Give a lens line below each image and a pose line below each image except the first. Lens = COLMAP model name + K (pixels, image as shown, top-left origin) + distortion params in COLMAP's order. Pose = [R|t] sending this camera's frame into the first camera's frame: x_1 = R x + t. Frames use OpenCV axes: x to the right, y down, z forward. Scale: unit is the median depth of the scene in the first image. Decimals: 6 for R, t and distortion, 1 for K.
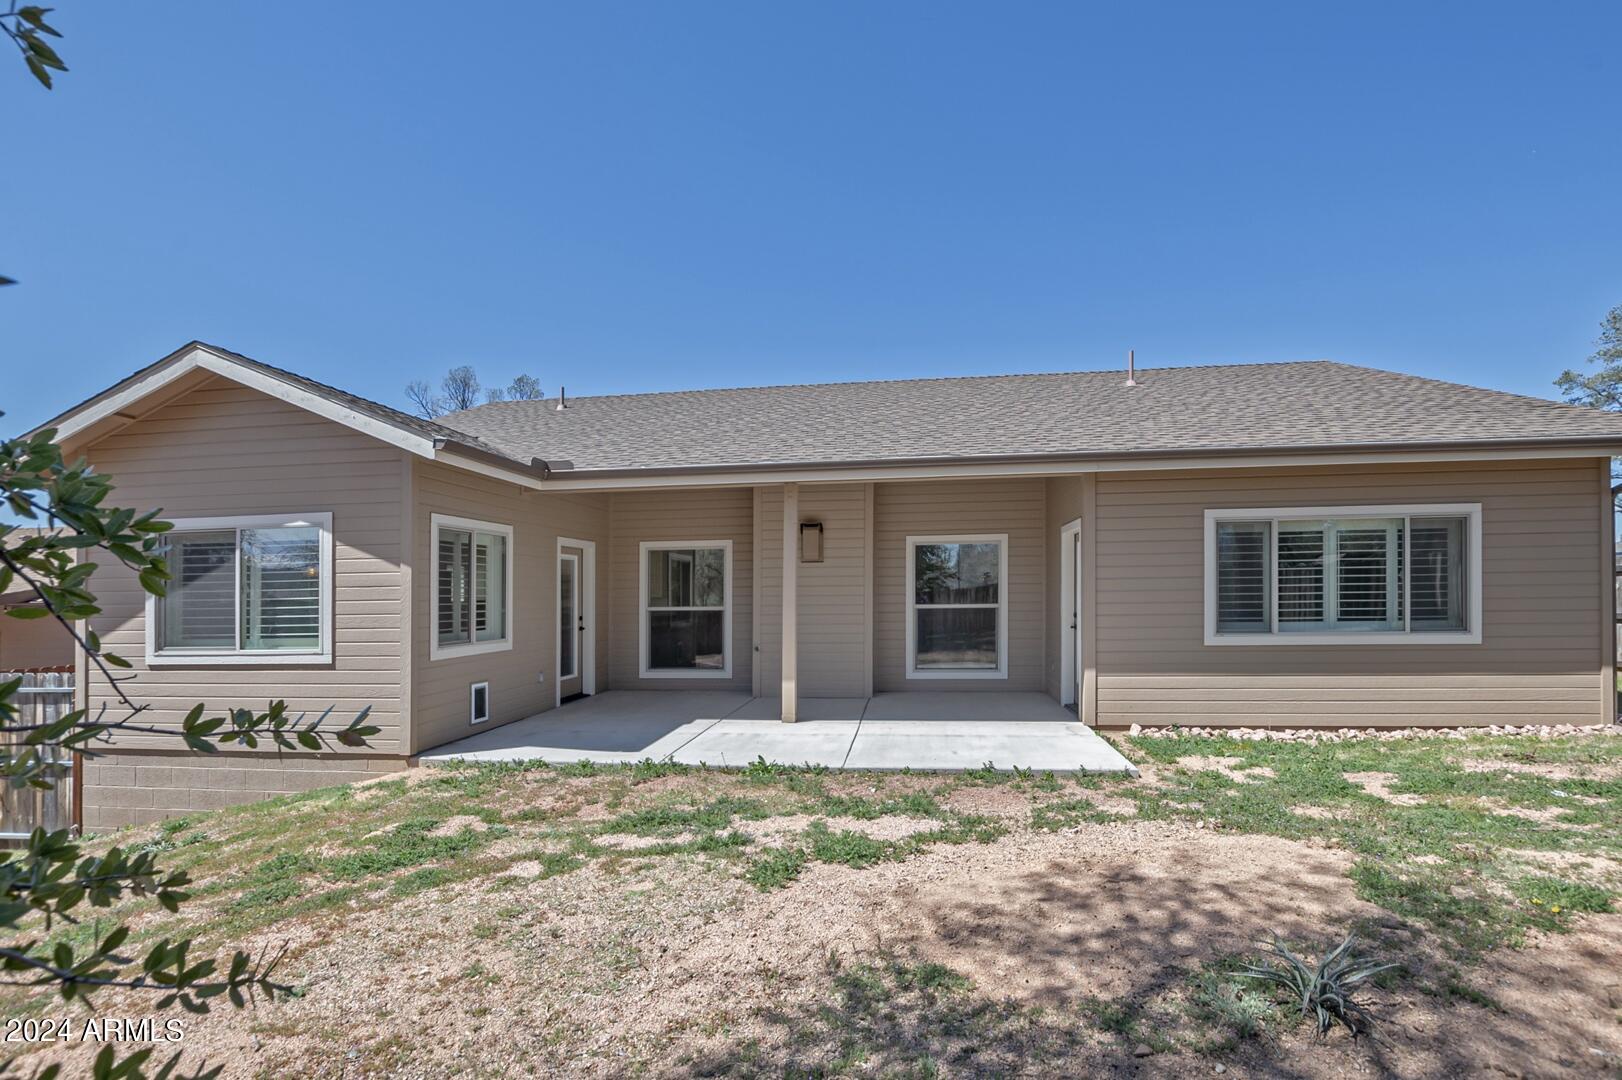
lens RADIAL K [[710.1, 0, 808.4], [0, 710.1, 591.8], [0, 0, 1]] dist [-0.017896, 0.000164]
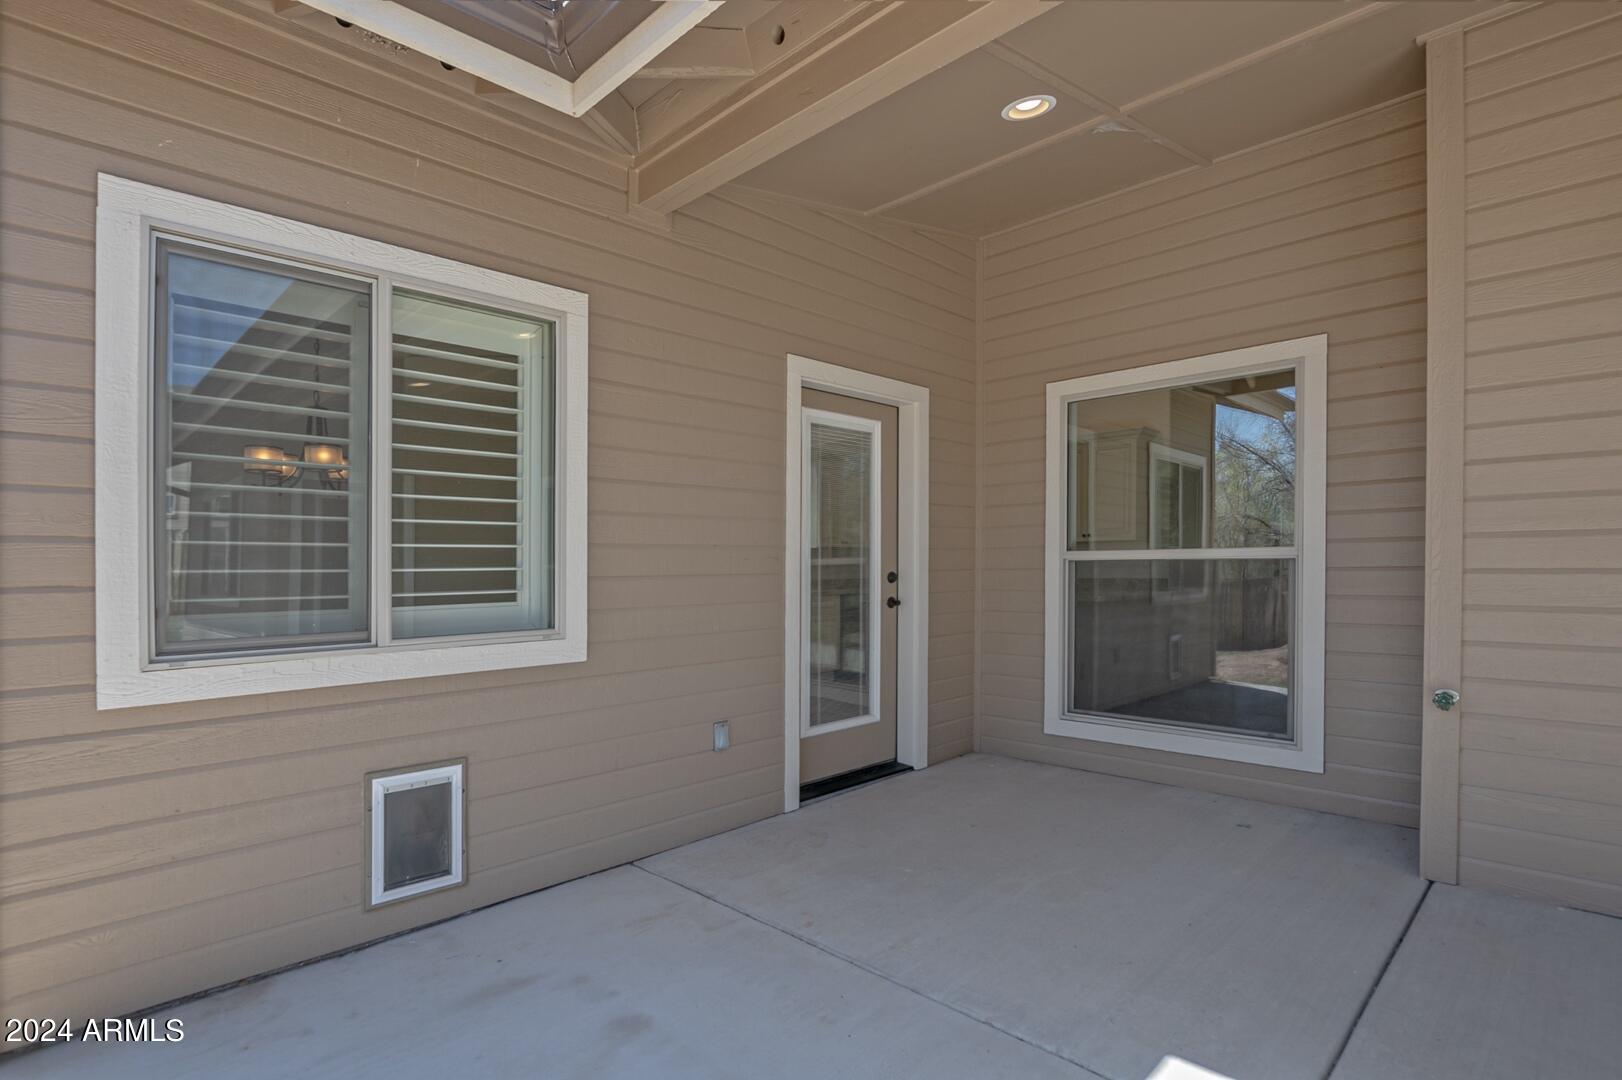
lens RADIAL K [[784.8, 0, 810.2], [0, 784.8, 565.3], [0, 0, 1]] dist [-0.013677, 0.000052]
pose [[0.798595, 0.009146, -0.601800, -0.121706], [-0.000181, 0.999888, 0.014956, 0.033418], [0.601869, -0.011835, 0.798507, 0.857426]]
